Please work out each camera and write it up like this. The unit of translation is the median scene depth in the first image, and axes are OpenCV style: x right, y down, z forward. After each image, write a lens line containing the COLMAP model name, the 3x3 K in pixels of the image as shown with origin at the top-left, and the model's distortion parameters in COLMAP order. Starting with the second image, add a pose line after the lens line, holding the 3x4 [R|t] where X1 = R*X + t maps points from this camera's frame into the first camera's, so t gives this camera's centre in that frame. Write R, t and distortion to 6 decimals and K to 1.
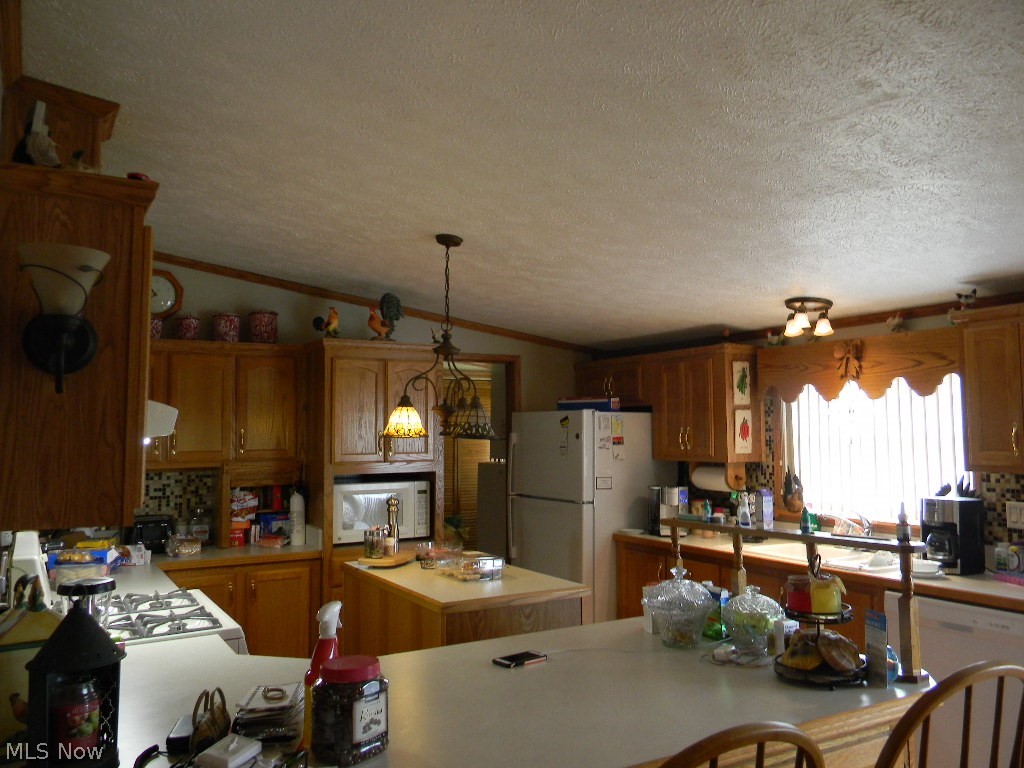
lens RADIAL K [[822.8, 0, 512.1], [0, 822.8, 381.4], [0, 0, 1]] dist [0.013096, -0.012423]
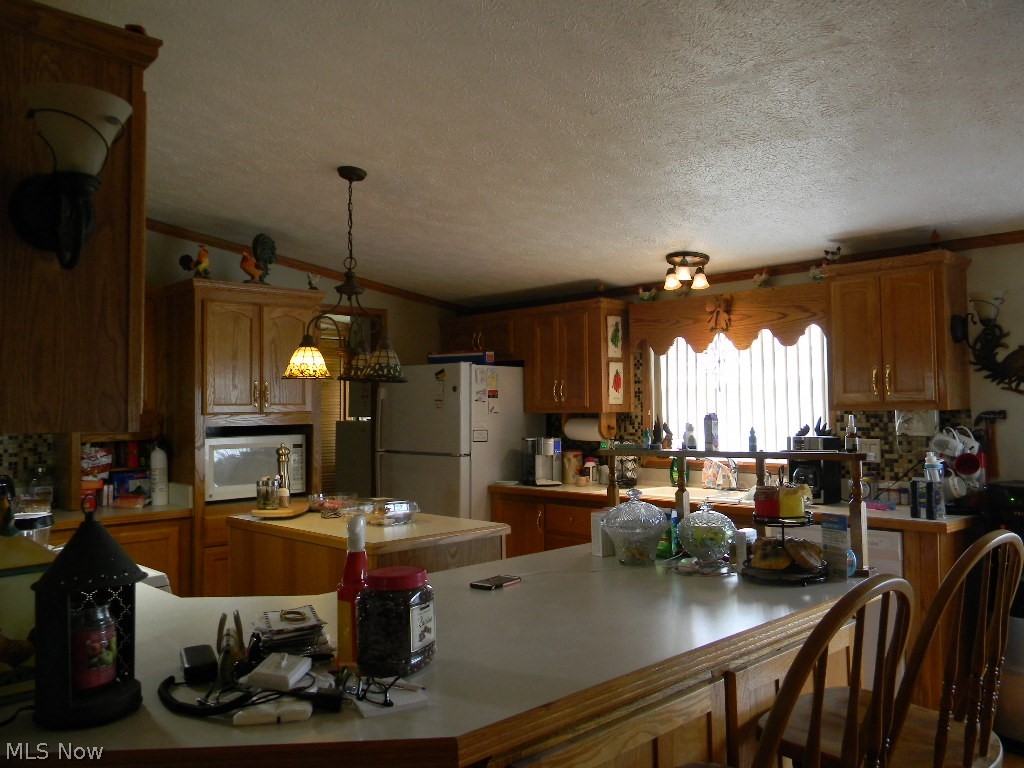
lens RADIAL K [[822.8, 0, 512.6], [0, 822.8, 381.3], [0, 0, 1]] dist [0.013096, -0.012423]
pose [[0.971037, 0.002746, 0.238914, -0.111203], [-0.009447, 0.999593, 0.026906, 0.036993], [-0.238743, -0.028383, 0.970668, 0.022835]]
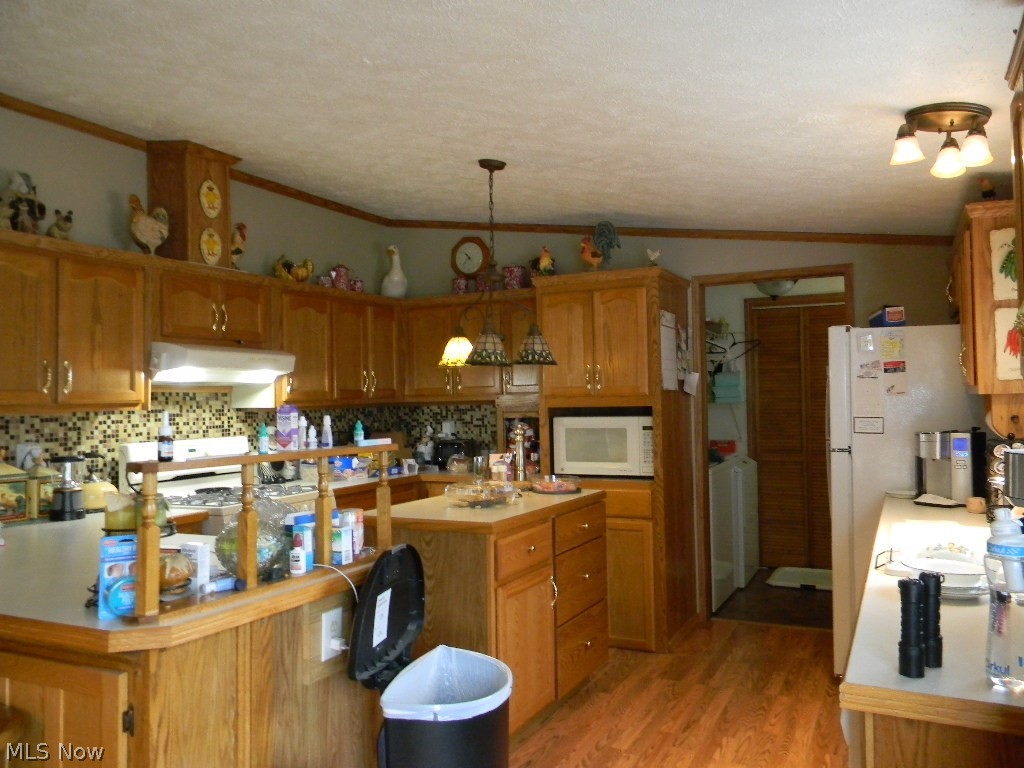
lens RADIAL K [[822.8, 0, 513.7], [0, 822.8, 380.1], [0, 0, 1]] dist [0.013096, -0.012423]
pose [[0.569606, -0.020358, -0.821666, 0.664234], [0.066642, 0.997546, 0.021483, 0.058126], [0.819212, -0.066994, 0.569564, 0.403567]]
